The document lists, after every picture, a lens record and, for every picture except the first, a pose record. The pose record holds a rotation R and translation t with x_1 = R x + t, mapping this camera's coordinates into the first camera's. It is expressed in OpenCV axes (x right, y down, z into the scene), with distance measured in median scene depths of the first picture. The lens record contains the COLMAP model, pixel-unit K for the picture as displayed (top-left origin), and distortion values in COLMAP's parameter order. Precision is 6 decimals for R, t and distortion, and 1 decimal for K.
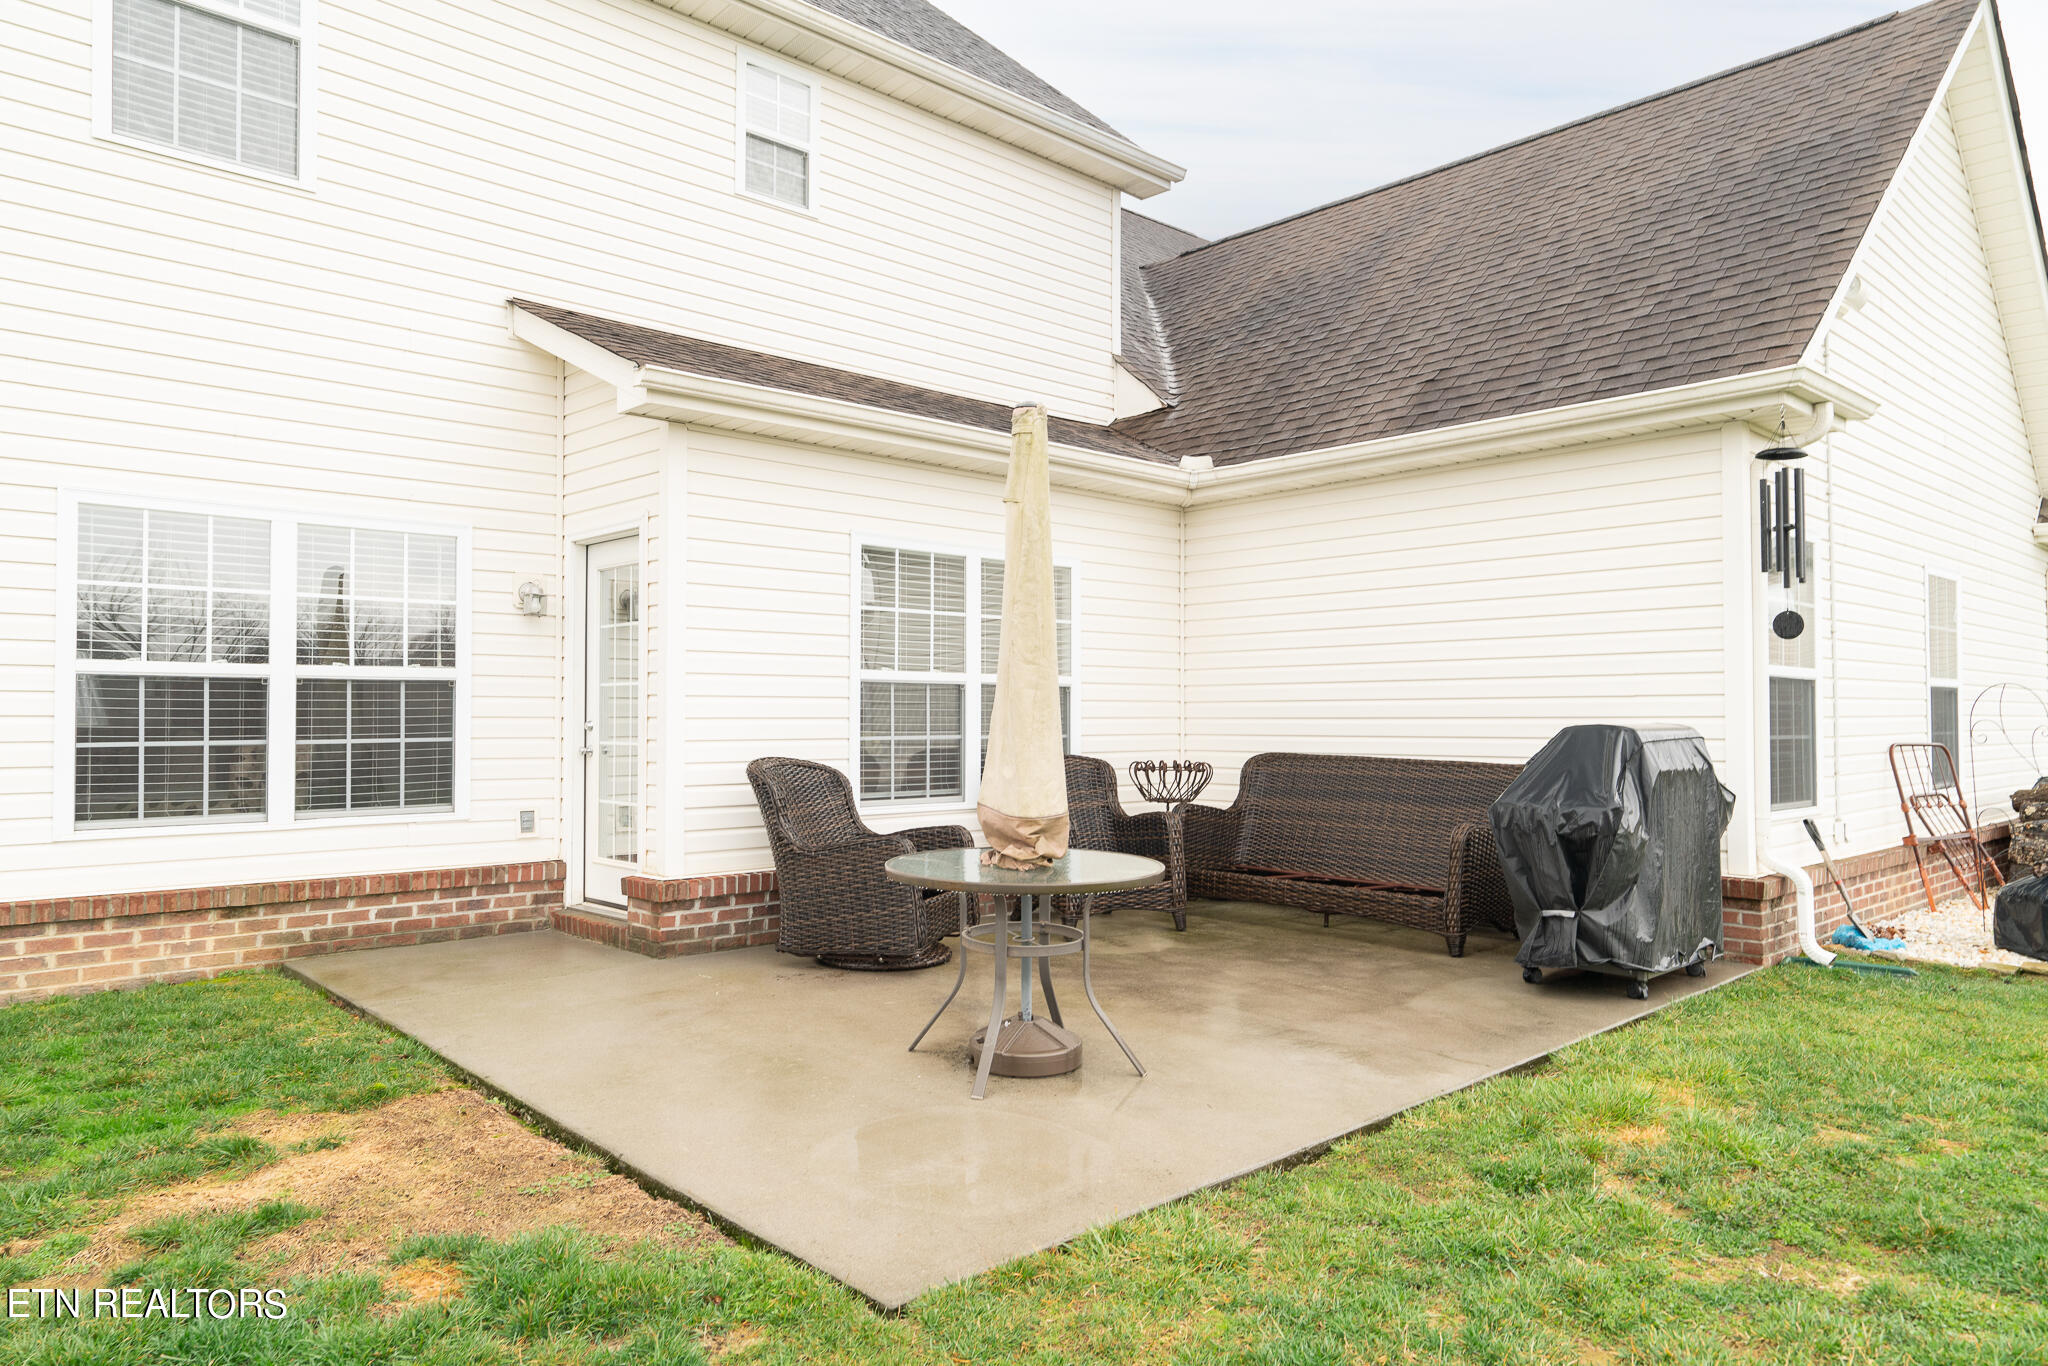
lens RADIAL K [[1332.3, 0, 1026.1], [0, 1332.3, 680.4], [0, 0, 1]] dist [0.002995, 0.001417]
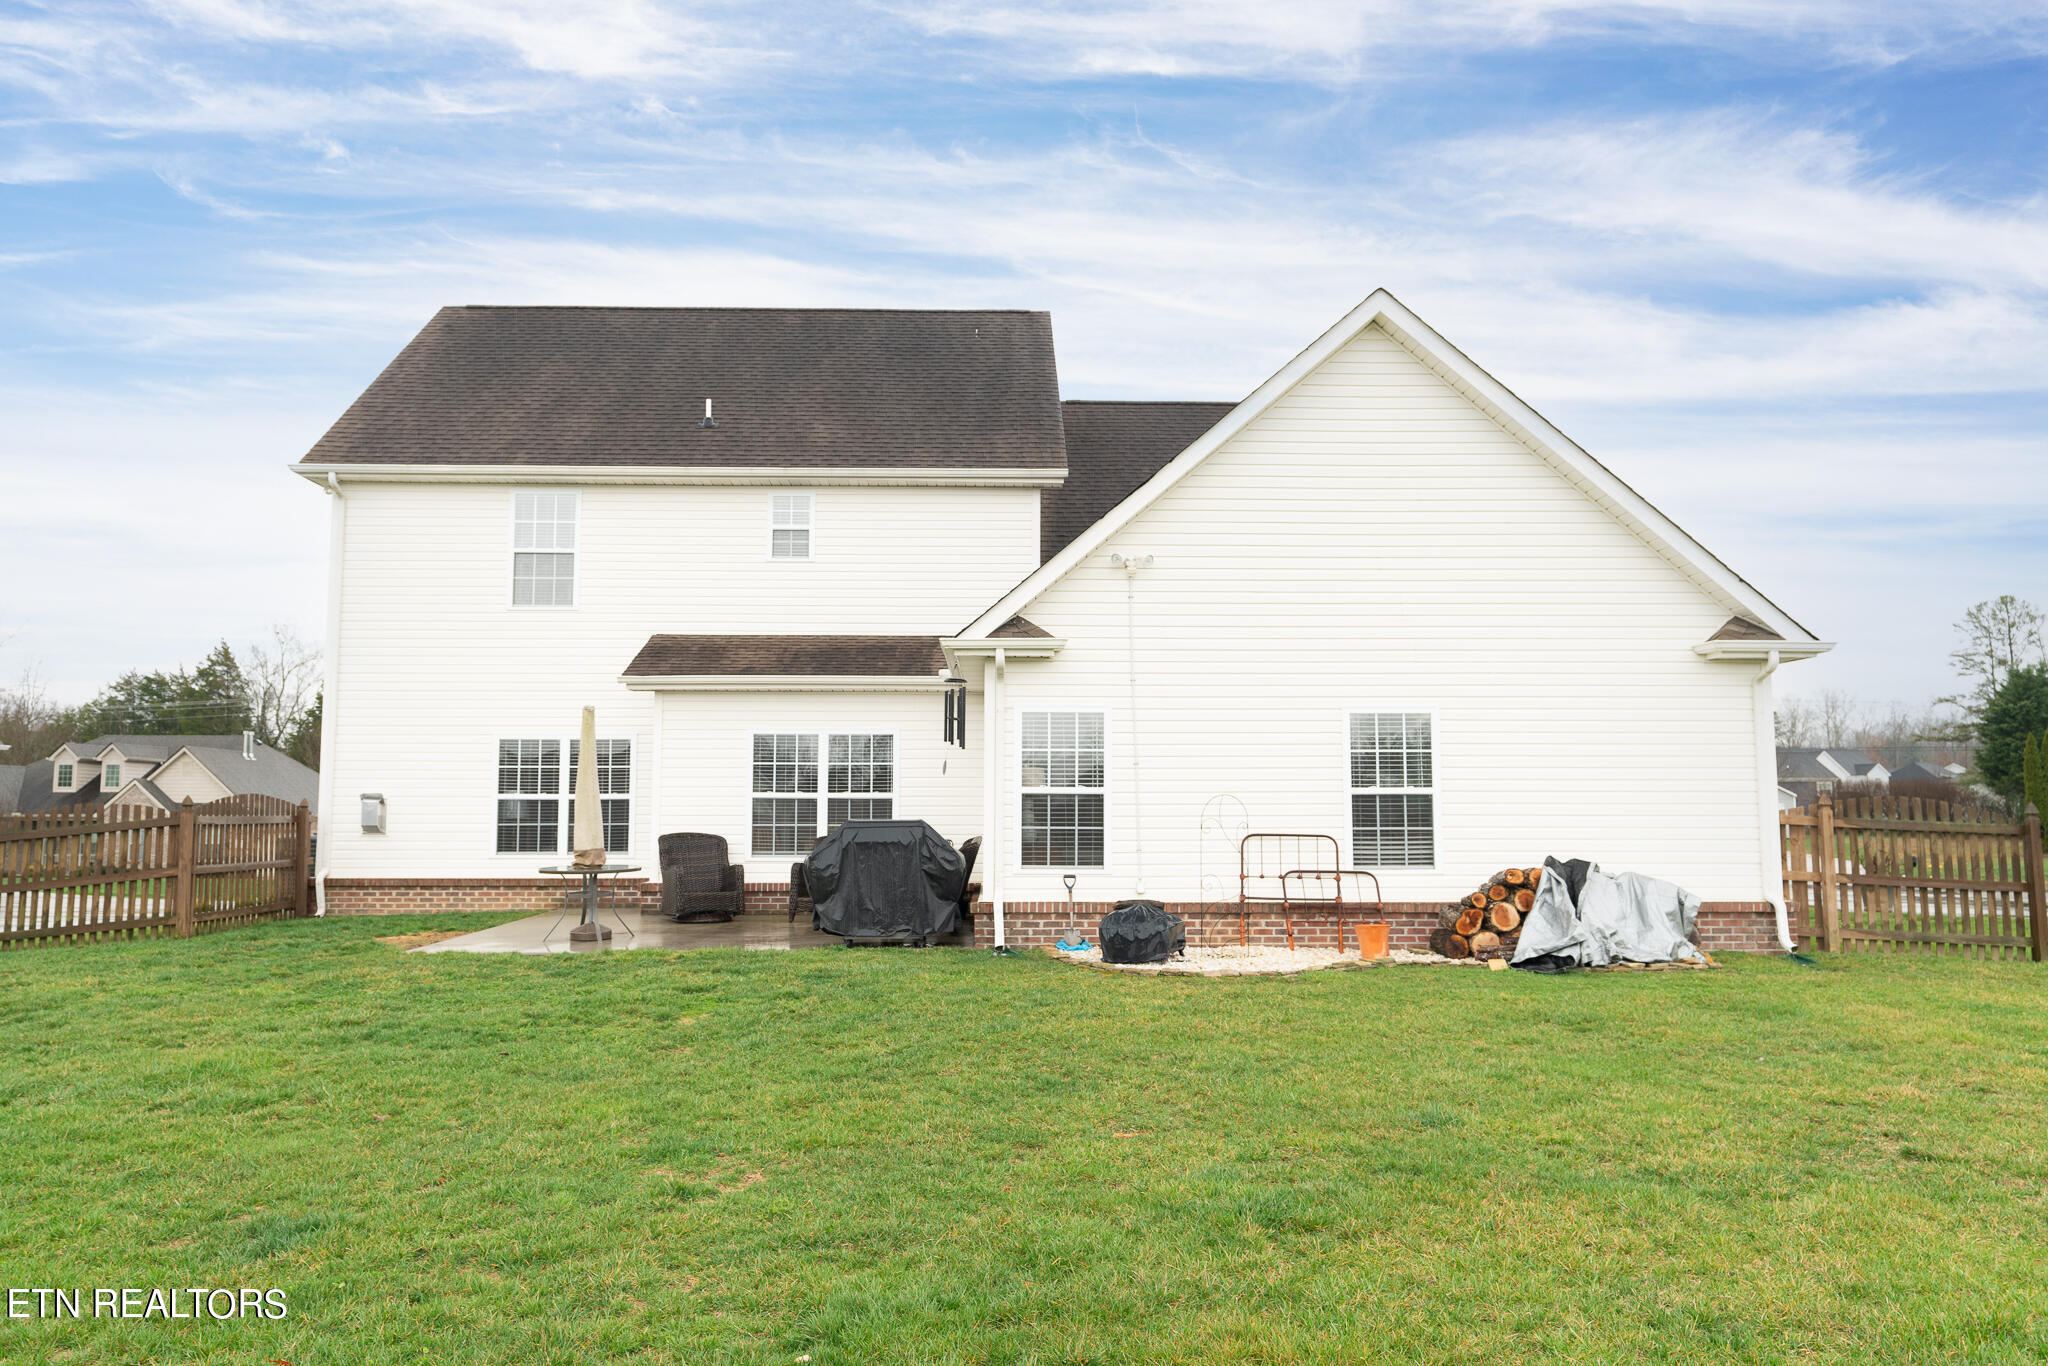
lens RADIAL K [[1449.2, 0, 1017.9], [0, 1449.2, 688.9], [0, 0, 1]] dist [-0.015292, -0.000993]
pose [[0.724516, -0.062831, -0.686388, 1.962685], [0.011743, 0.996817, -0.078852, 0.015113], [0.689158, 0.049069, 0.722948, -0.419133]]
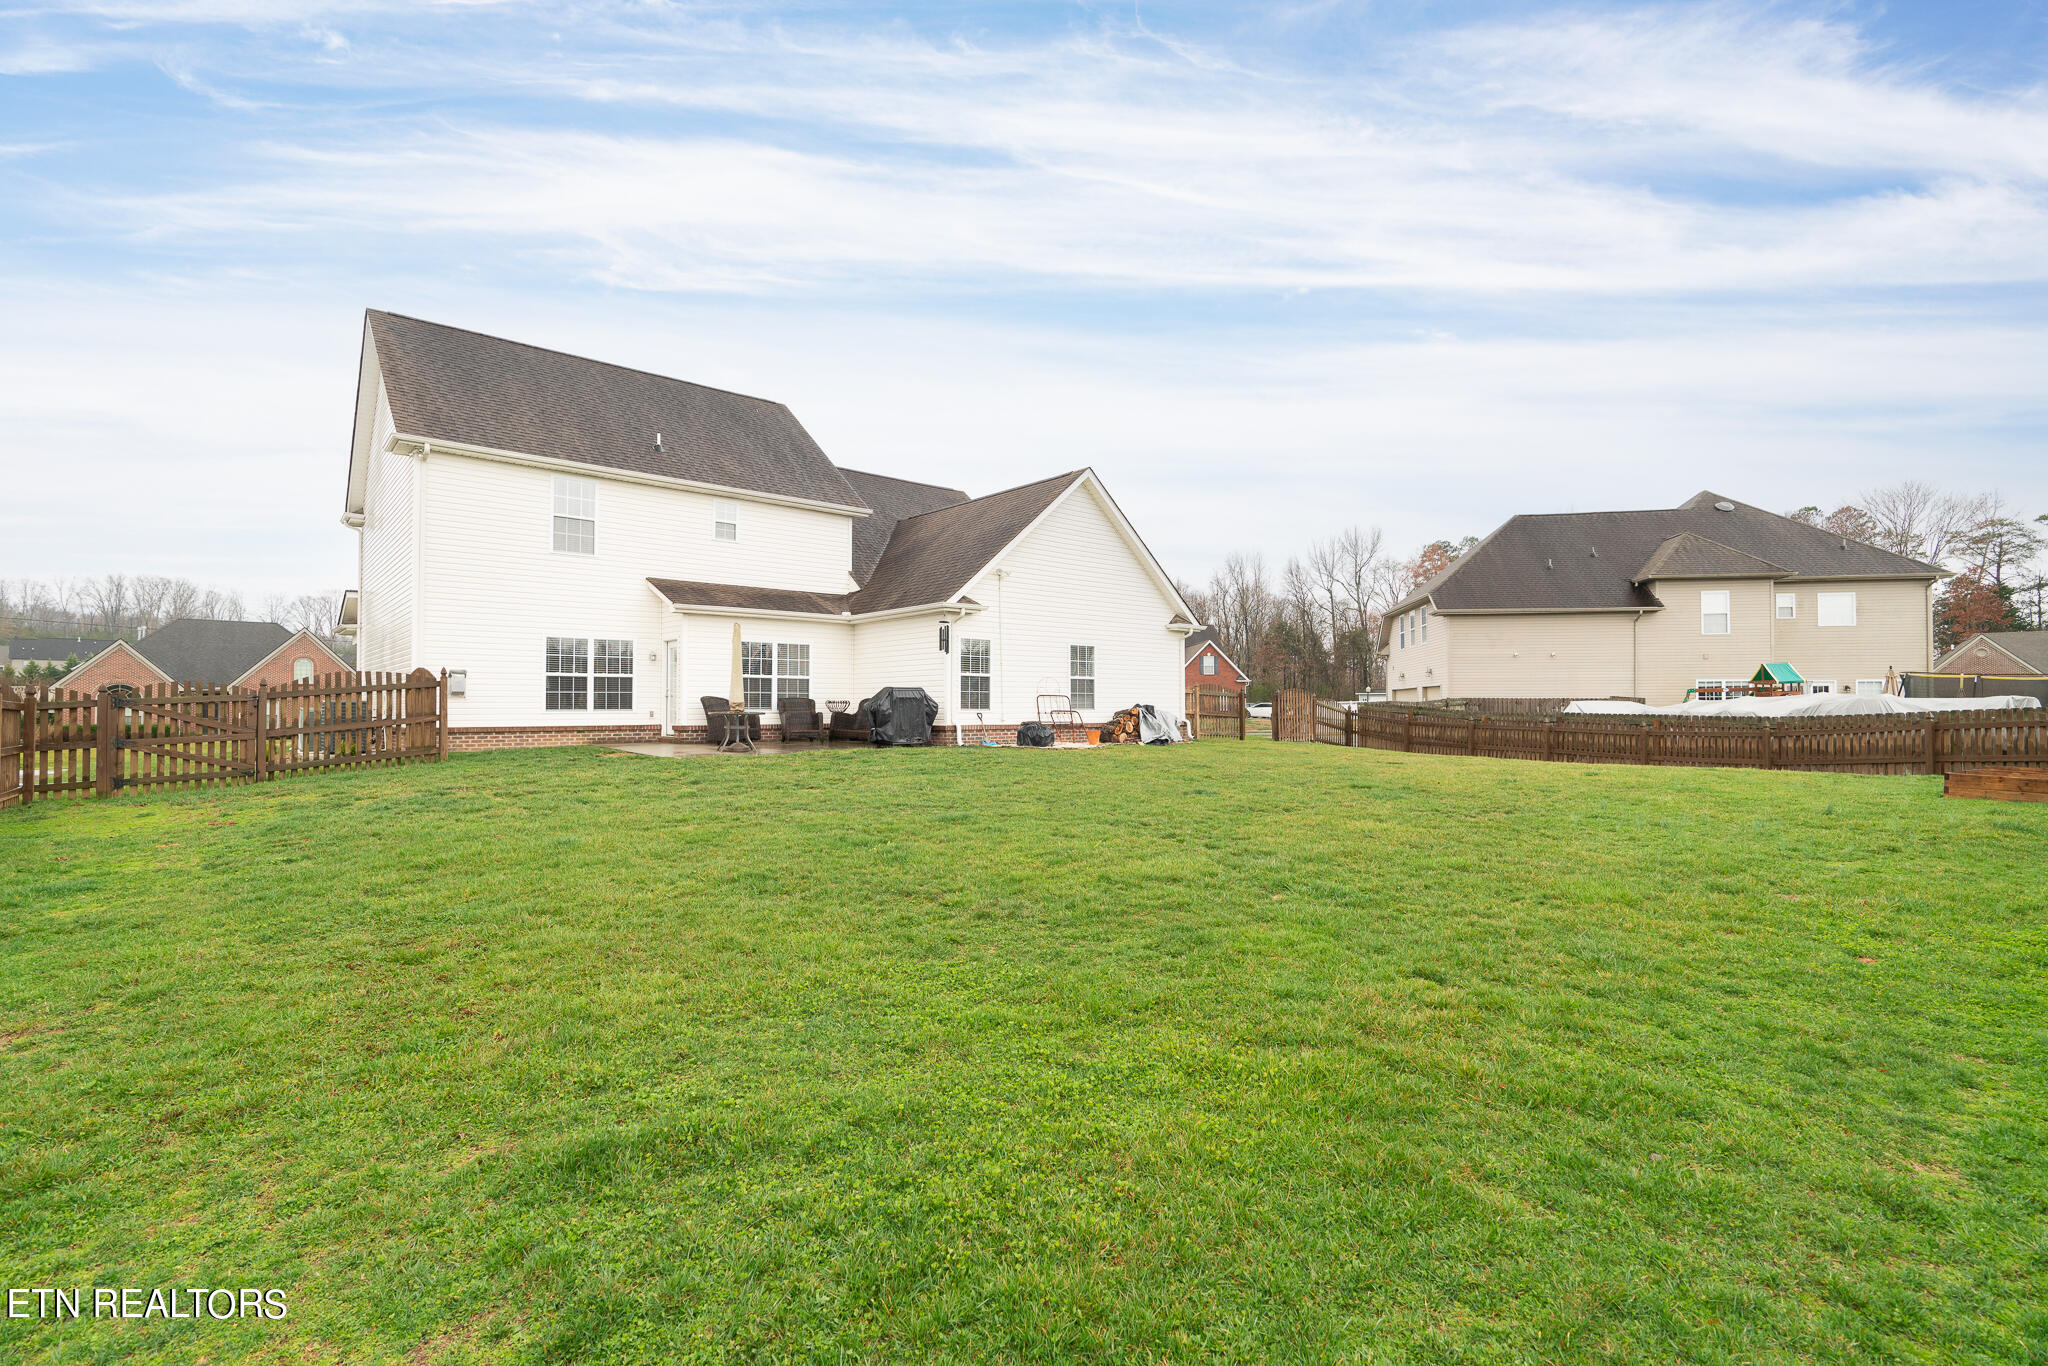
lens RADIAL K [[939.5, 0, 1020.8], [0, 939.5, 683.0], [0, 0, 1]] dist [-0.000943, -0.000052]
pose [[0.998508, -0.004907, -0.054386, 0.904162], [0.004582, 0.999971, -0.006094, 0.040567], [0.054414, 0.005836, 0.998501, -1.780212]]
